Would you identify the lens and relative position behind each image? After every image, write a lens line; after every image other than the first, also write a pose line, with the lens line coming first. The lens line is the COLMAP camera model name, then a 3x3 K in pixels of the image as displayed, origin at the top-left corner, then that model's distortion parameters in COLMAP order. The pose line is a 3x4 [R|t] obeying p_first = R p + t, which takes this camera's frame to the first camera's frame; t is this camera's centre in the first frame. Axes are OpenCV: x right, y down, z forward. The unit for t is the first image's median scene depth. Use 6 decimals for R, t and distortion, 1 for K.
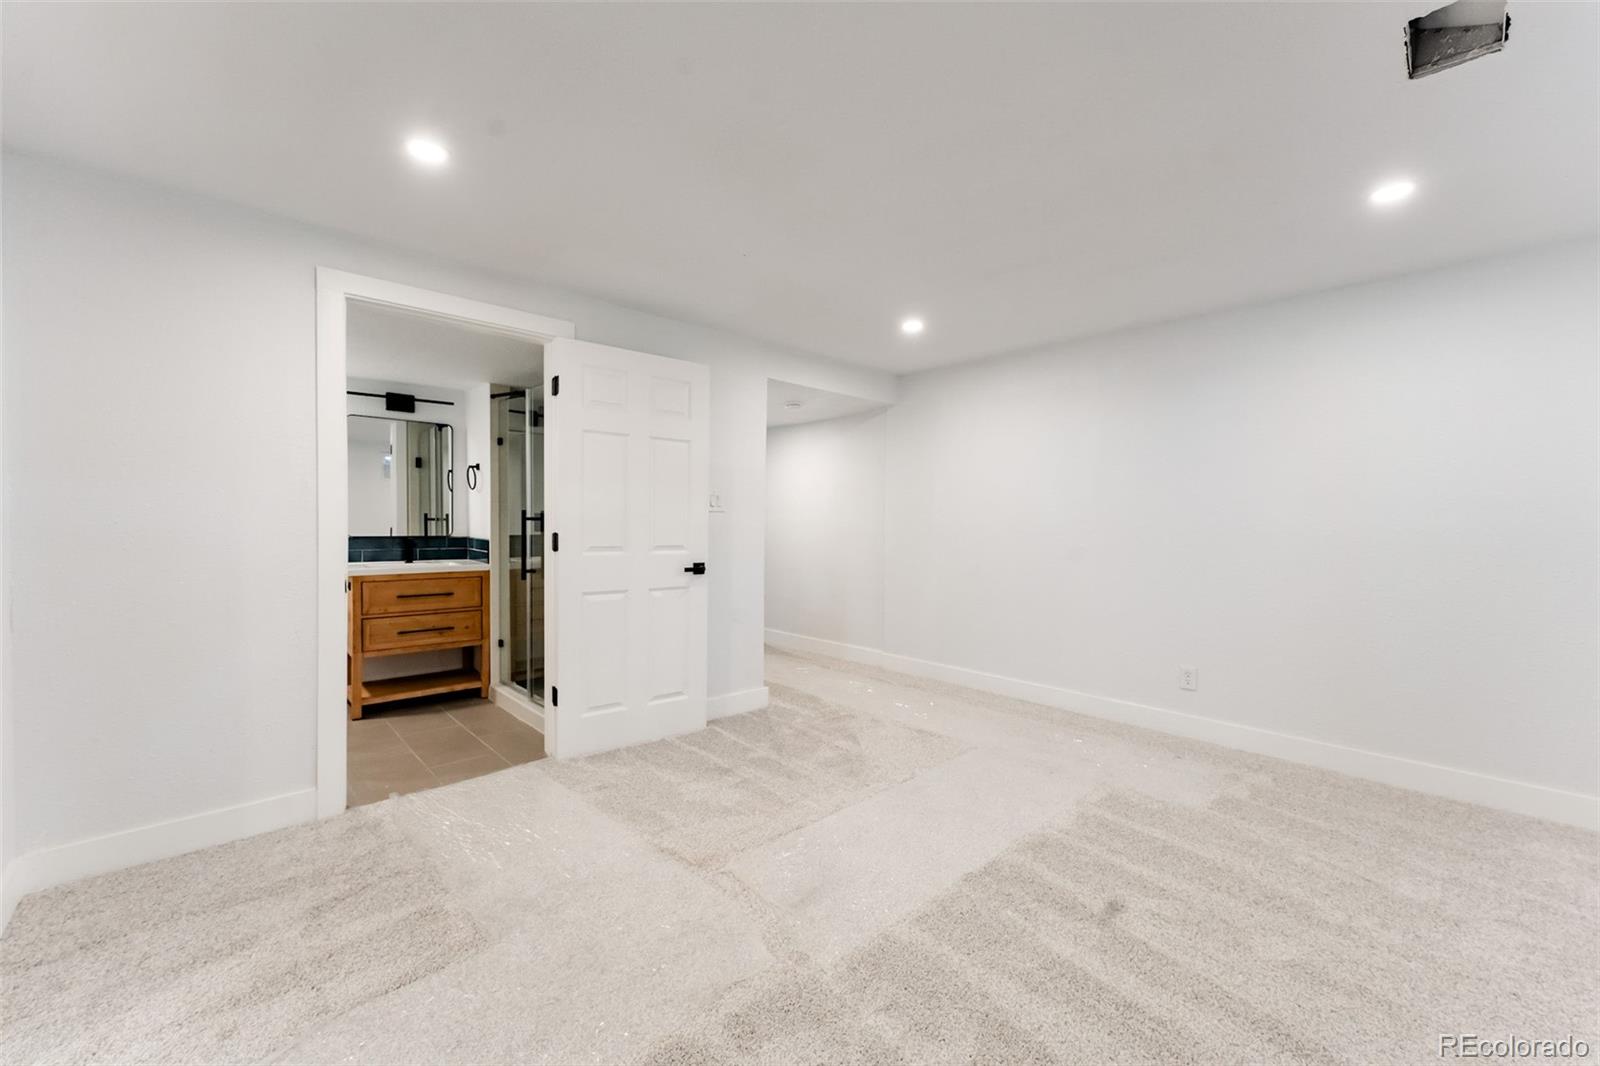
lens RADIAL K [[639.7, 0, 799.9], [0, 639.7, 544.8], [0, 0, 1]] dist [-0.000103, -0.000075]
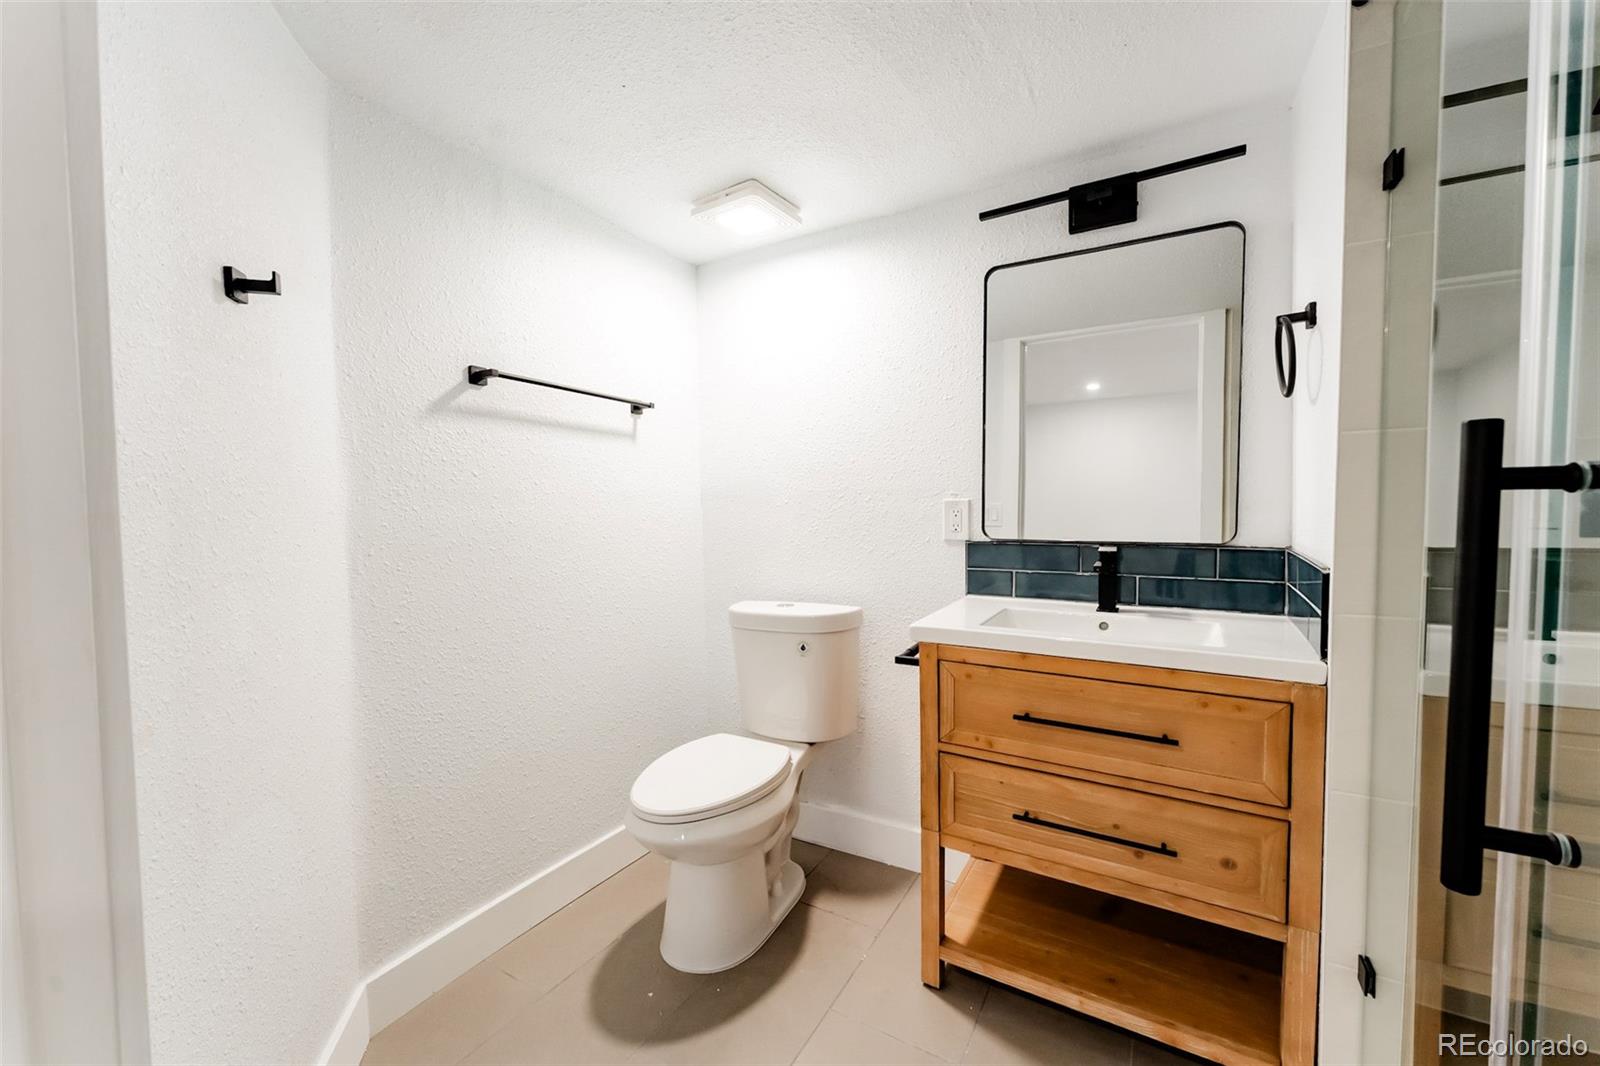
lens RADIAL K [[651.1, 0, 788.1], [0, 651.1, 532.8], [0, 0, 1]] dist [0.000544, -0.000384]
pose [[0.291683, 0.028994, -0.956076, -0.296054], [-0.025440, 0.999422, 0.022548, -0.024228], [0.956177, 0.017746, 0.292252, 0.711442]]
